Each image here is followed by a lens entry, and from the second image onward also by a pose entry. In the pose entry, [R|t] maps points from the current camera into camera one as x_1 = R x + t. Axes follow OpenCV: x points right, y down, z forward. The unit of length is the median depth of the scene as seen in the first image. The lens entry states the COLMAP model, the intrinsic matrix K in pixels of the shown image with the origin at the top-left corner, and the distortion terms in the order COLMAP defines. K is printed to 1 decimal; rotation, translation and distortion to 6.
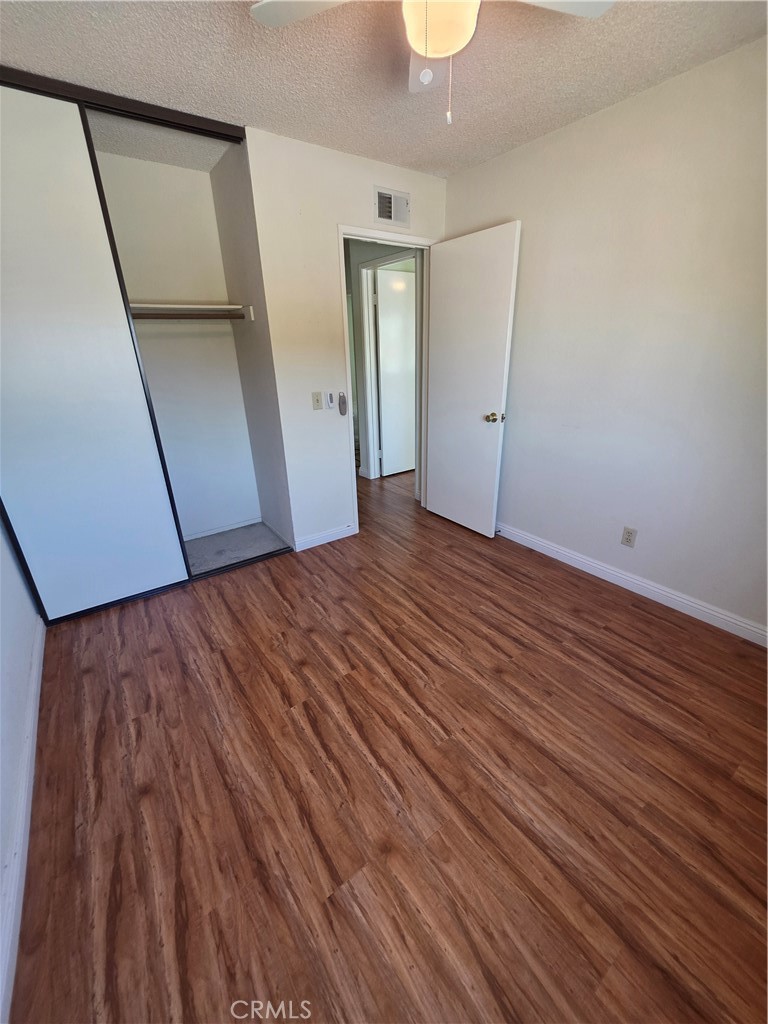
lens RADIAL K [[411.8, 0, 384.0], [0, 411.8, 512.0], [0, 0, 1]] dist [0.000608, 0.000314]
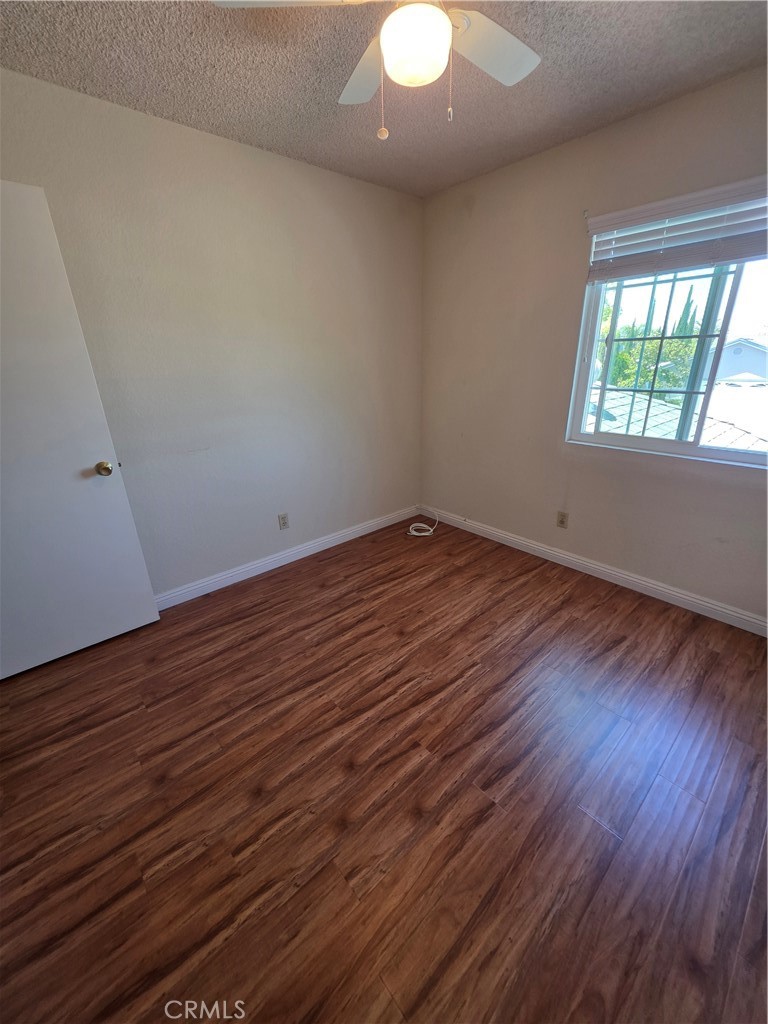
lens RADIAL K [[405.8, 0, 390.1], [0, 405.8, 507.5], [0, 0, 1]] dist [0.000322, 0.000095]
pose [[-0.105314, -0.326694, 0.939244, -0.649359], [0.399566, 0.851000, 0.340802, -0.306640], [-0.910635, 0.411181, 0.040913, 0.793820]]
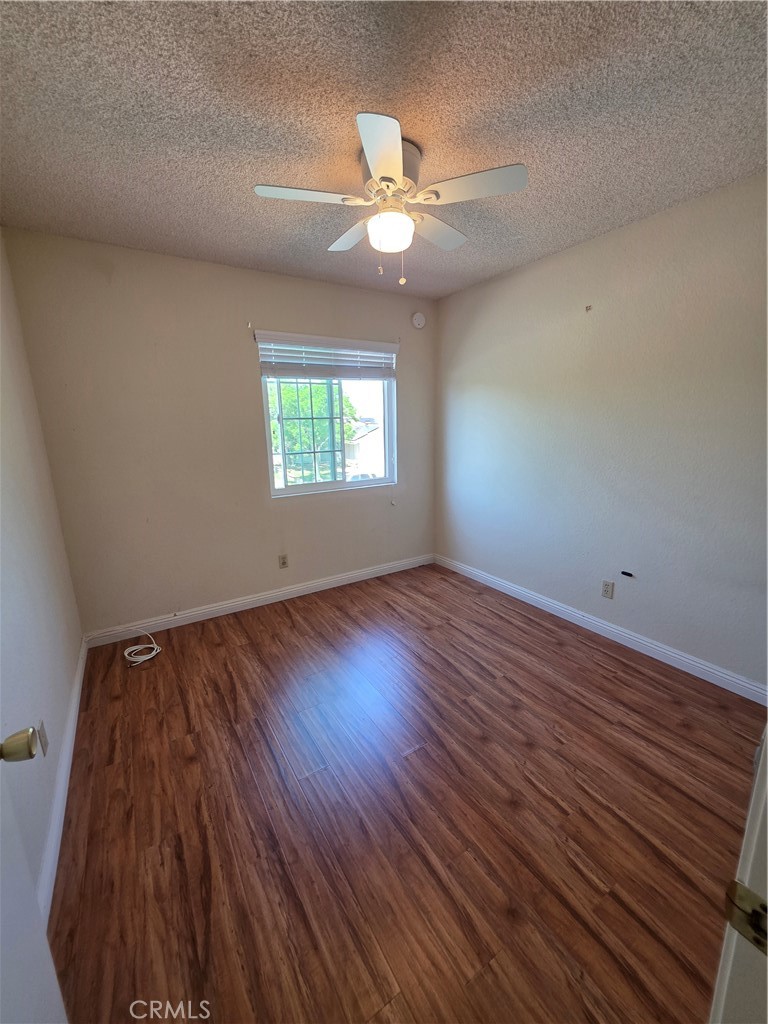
lens RADIAL K [[411.8, 0, 384.0], [0, 411.8, 512.0], [0, 0, 1]] dist [0.000608, 0.000314]
pose [[-0.997281, 0.026102, 0.068909, 0.049002], [0.060555, 0.823151, 0.564584, -0.642349], [-0.041986, 0.567222, -0.822494, 1.569243]]
